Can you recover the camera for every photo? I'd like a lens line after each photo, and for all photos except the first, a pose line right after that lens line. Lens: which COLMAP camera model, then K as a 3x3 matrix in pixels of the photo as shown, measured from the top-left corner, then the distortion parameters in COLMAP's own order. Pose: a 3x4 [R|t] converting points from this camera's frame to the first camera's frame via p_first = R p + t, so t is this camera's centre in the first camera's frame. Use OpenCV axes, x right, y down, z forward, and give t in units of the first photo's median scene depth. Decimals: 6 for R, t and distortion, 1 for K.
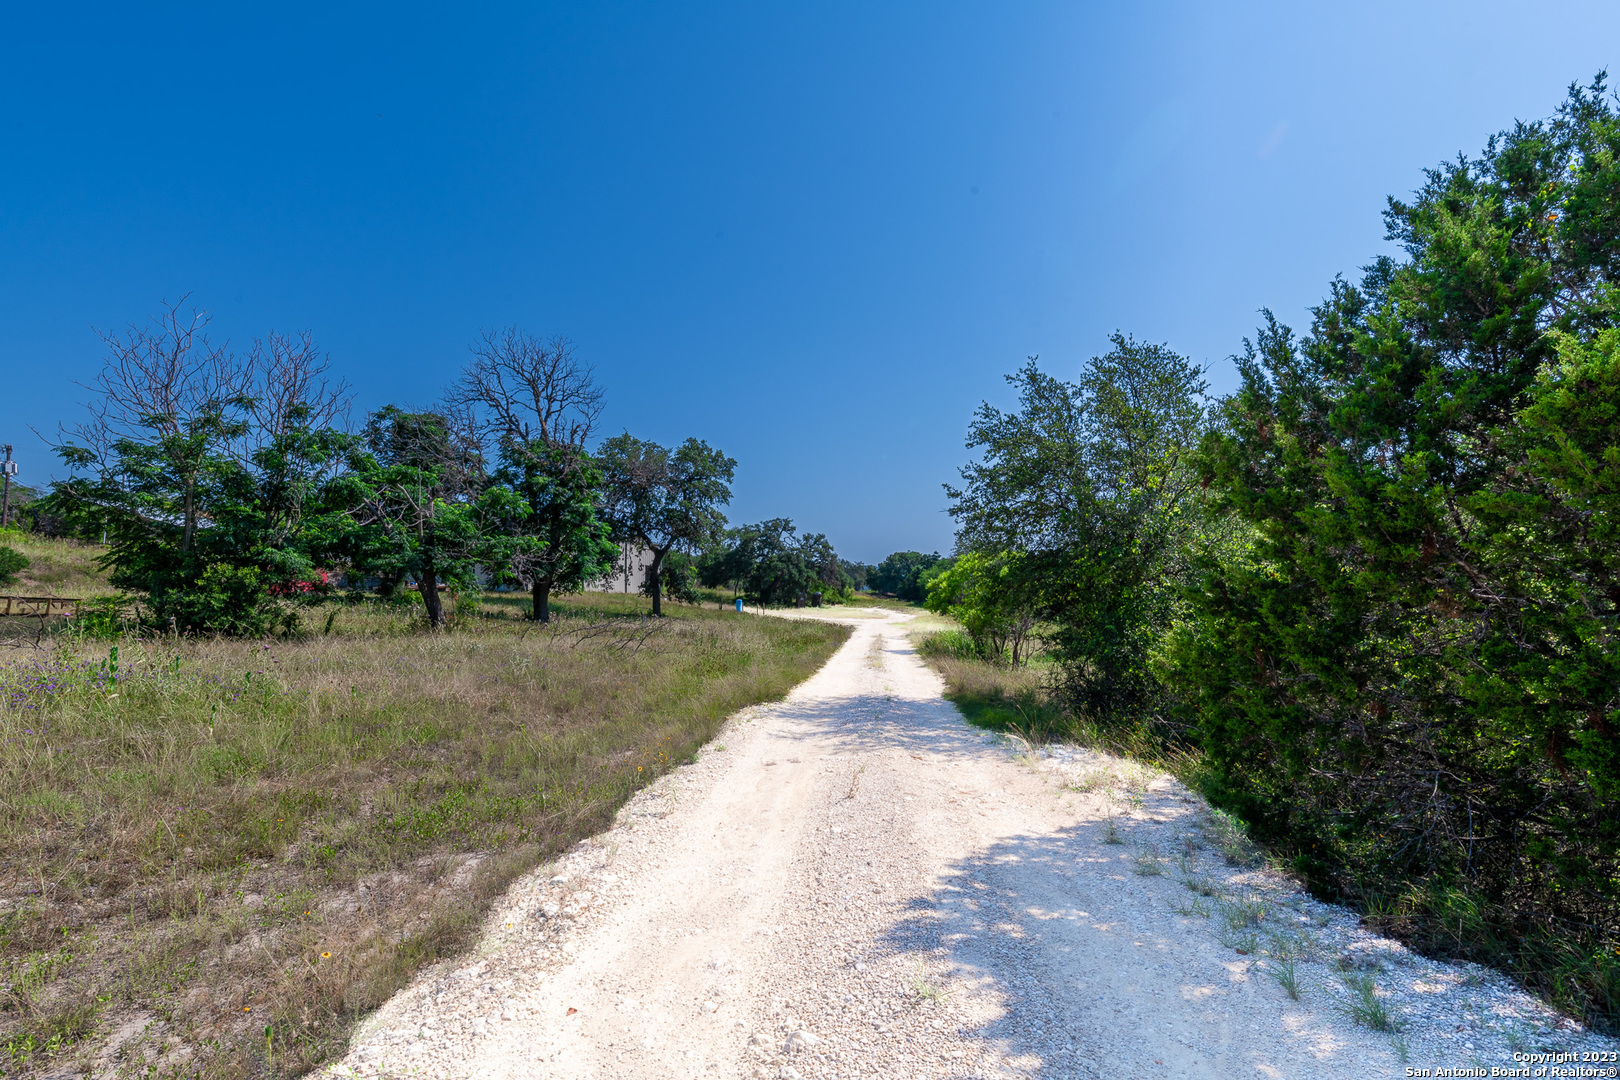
lens RADIAL K [[701.8, 0, 810.0], [0, 701.8, 540.0], [0, 0, 1]] dist [-0.000055, -0.000003]
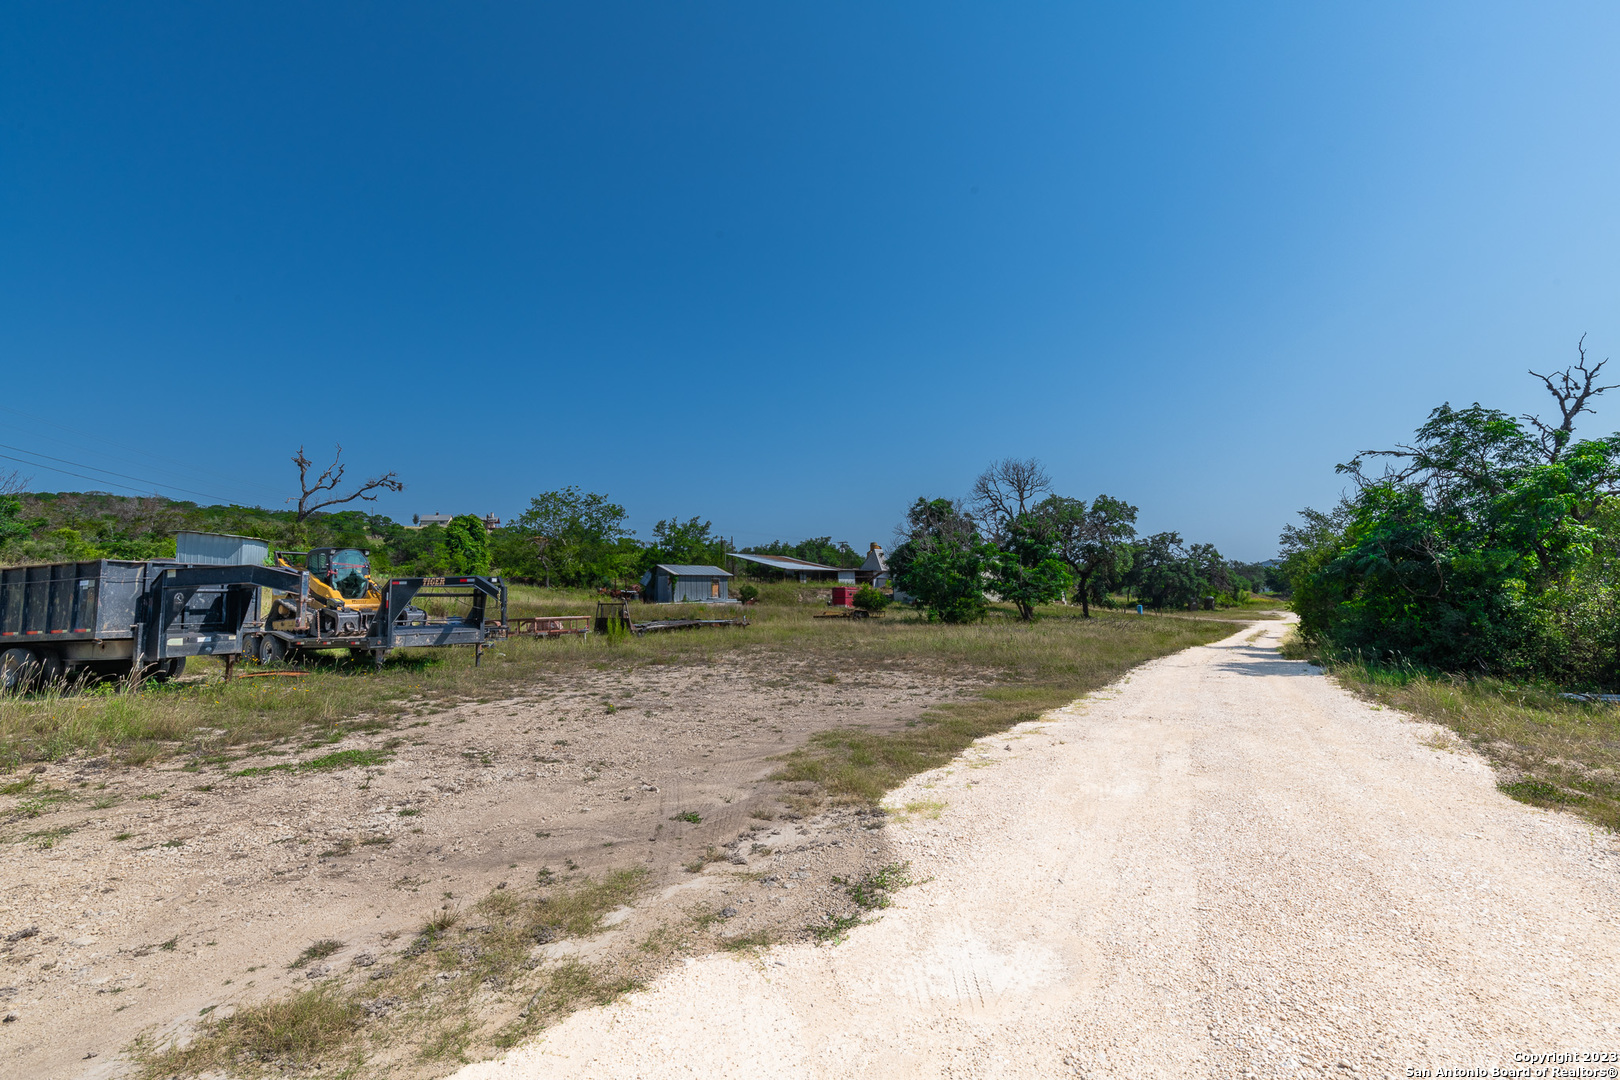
lens RADIAL K [[719.5, 0, 811.5], [0, 719.5, 523.0], [0, 0, 1]] dist [-0.000284, -0.000023]
pose [[0.881698, -0.068836, -0.466766, -0.005178], [0.055693, 0.997568, -0.041913, -0.030053], [0.468516, 0.010959, 0.883387, -0.303714]]
